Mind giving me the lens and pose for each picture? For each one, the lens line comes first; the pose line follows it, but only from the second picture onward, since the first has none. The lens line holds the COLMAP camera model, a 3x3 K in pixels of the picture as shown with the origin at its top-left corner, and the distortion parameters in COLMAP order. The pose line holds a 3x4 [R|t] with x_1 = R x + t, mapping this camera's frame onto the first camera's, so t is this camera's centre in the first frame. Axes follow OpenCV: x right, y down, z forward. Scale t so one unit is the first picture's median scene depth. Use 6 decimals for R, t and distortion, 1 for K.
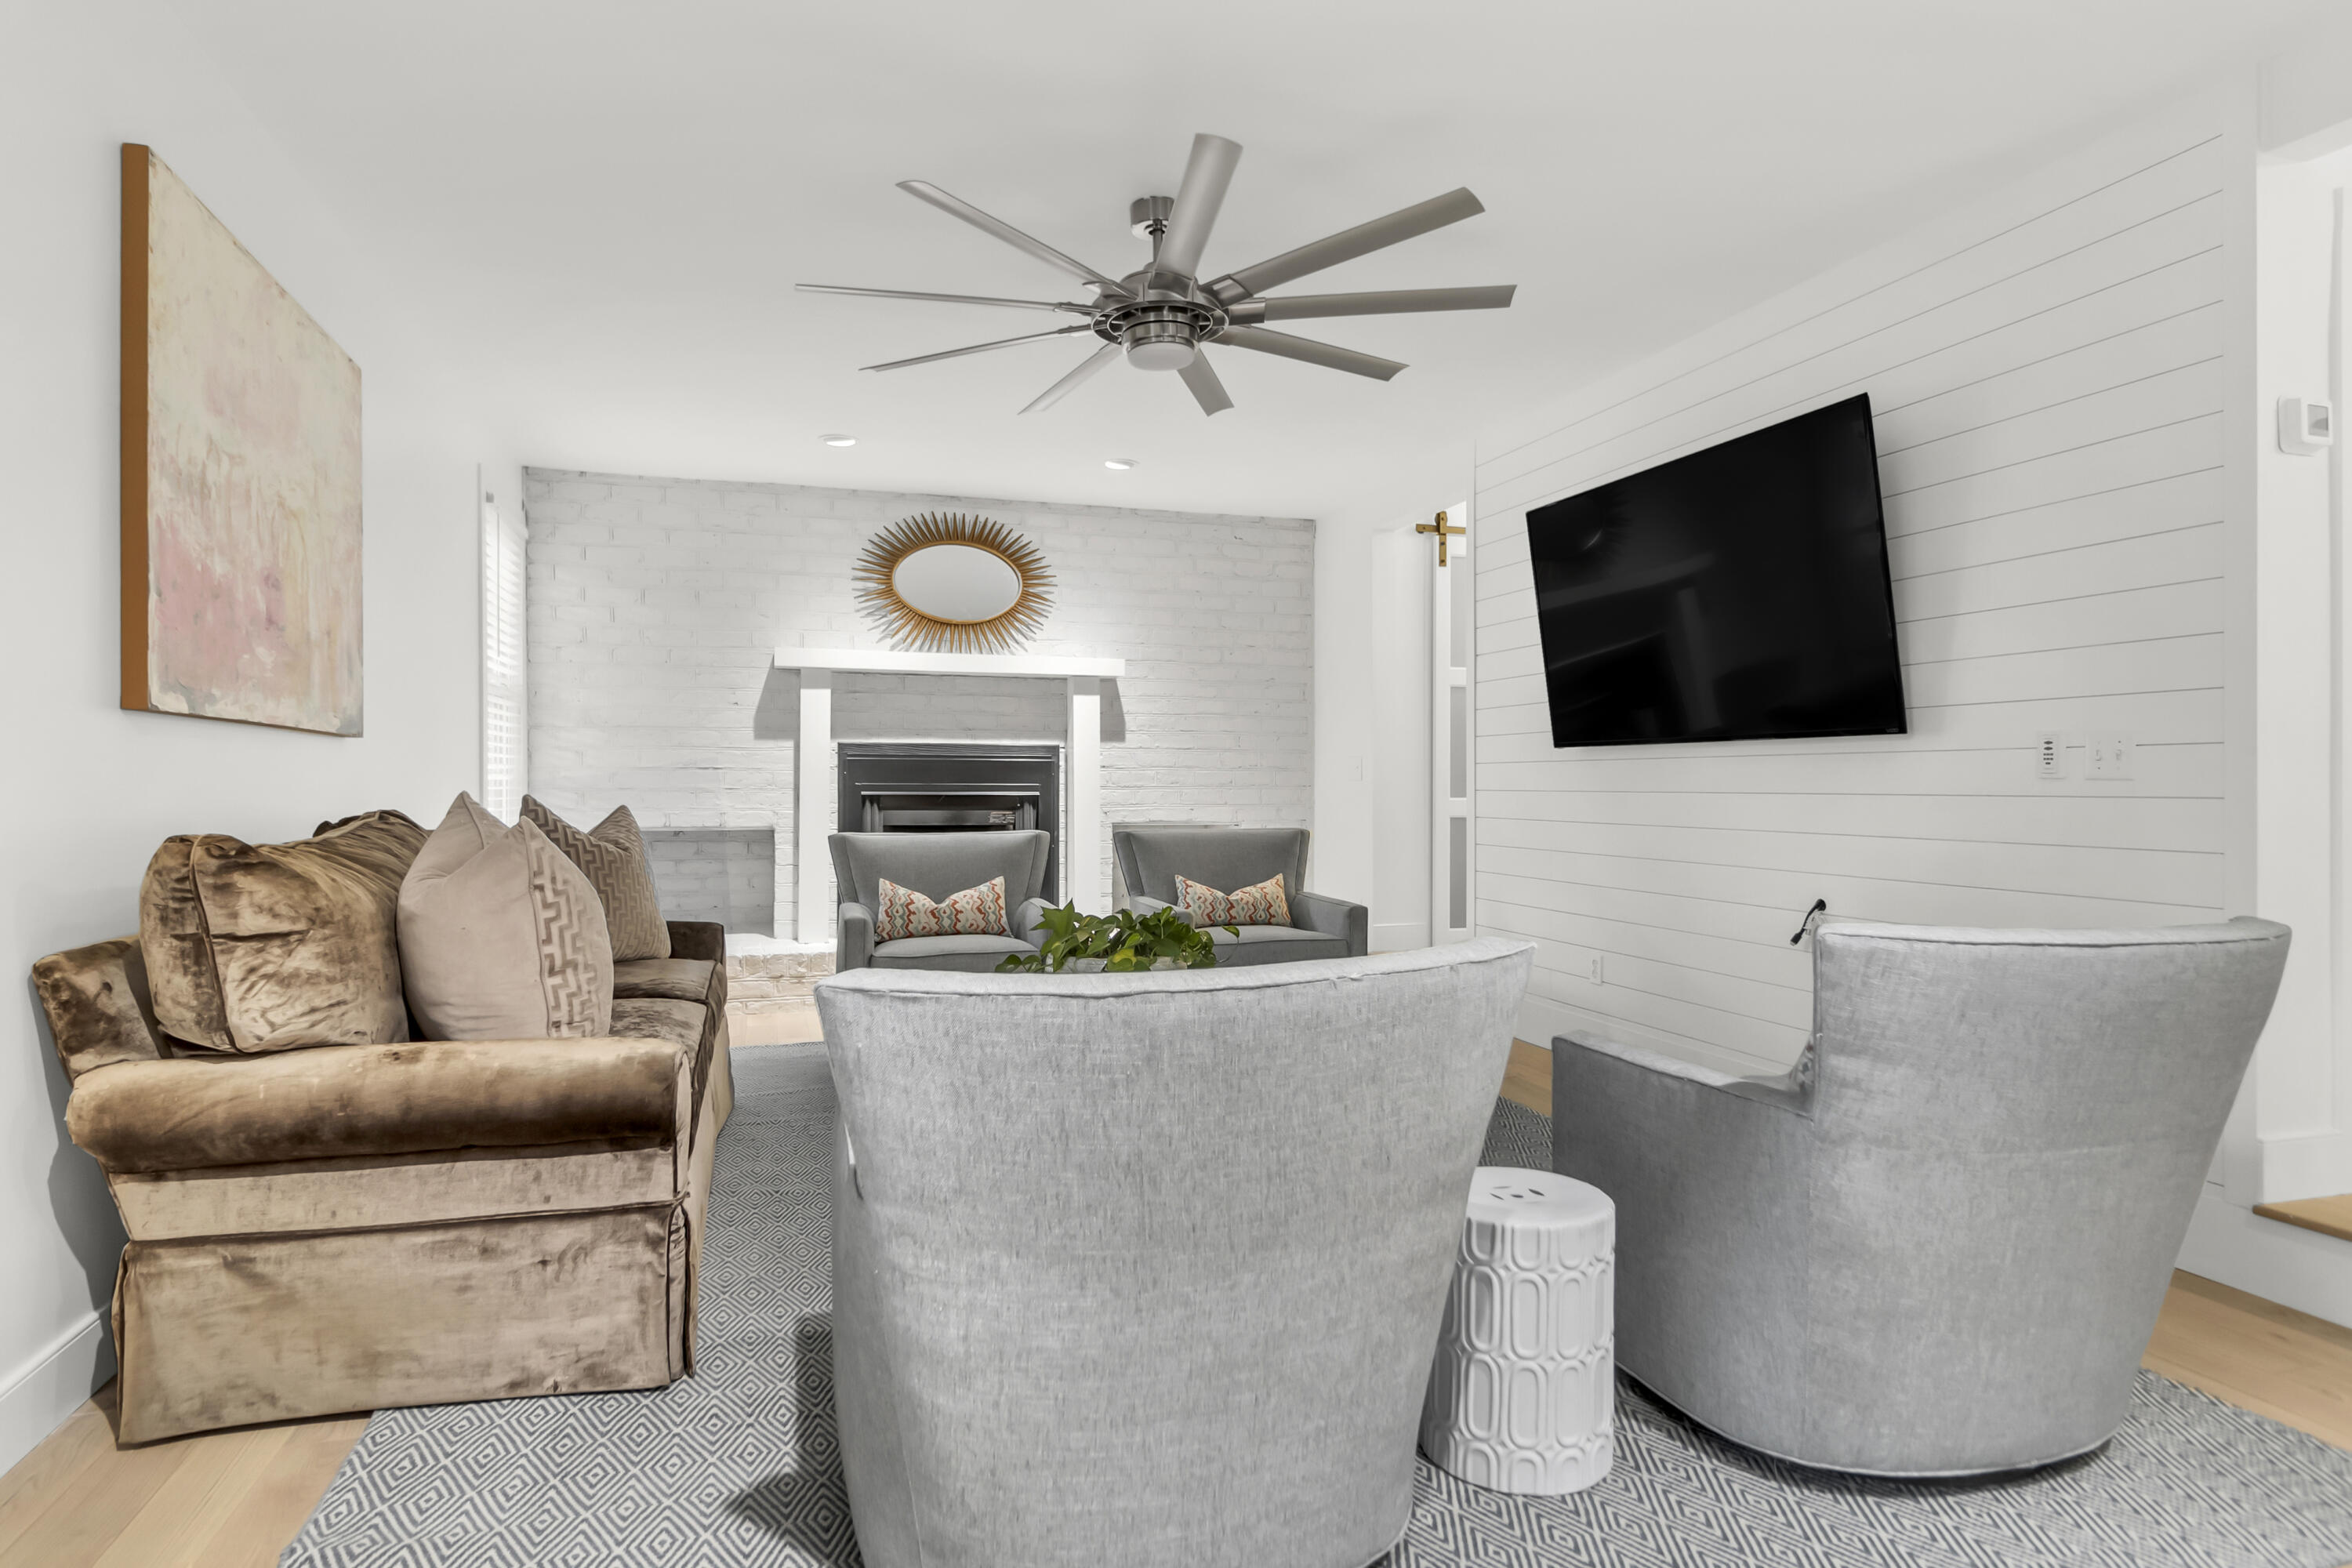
lens RADIAL K [[1264.3, 0, 1173.1], [0, 1264.3, 792.5], [0, 0, 1]] dist [0.000403, -0.000031]
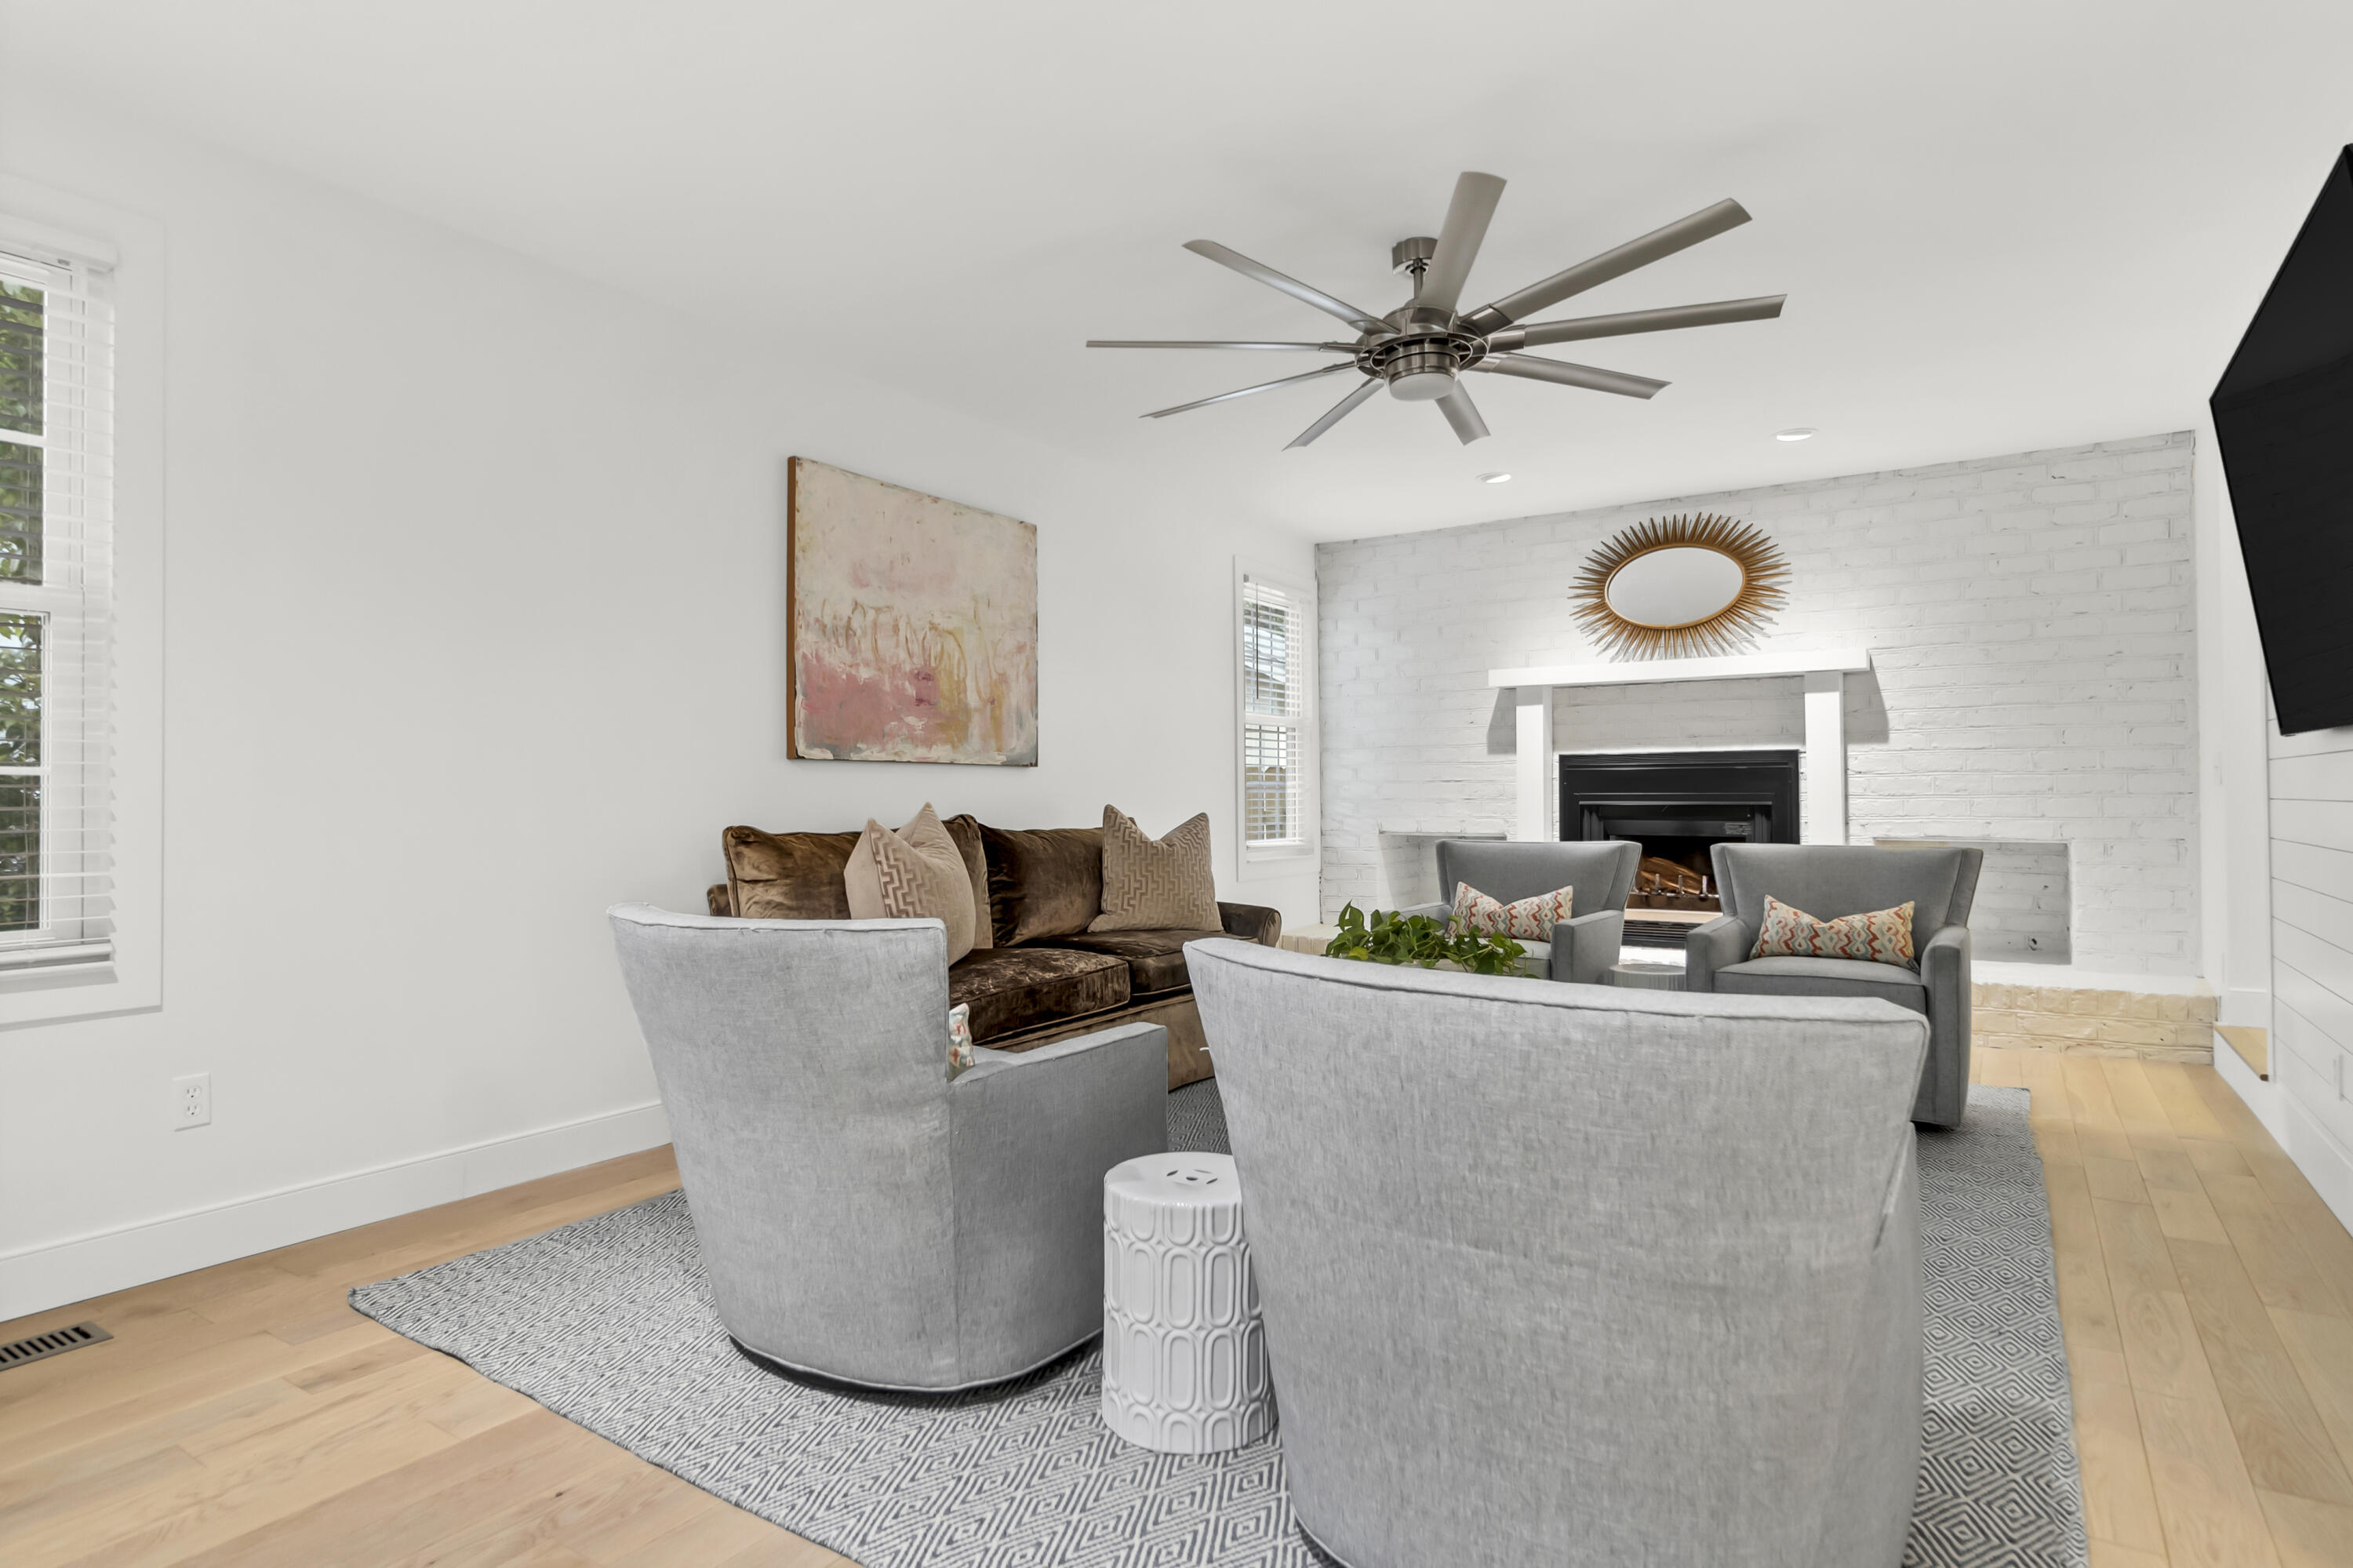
lens RADIAL K [[1254.6, 0, 1176.5], [0, 1254.6, 784.0], [0, 0, 1]] dist [-0.002306, 0.000286]
pose [[0.630375, -0.011891, -0.776200, 0.363064], [0.001010, 0.999894, -0.014497, -0.000481], [0.776290, 0.008355, 0.630321, 0.103763]]
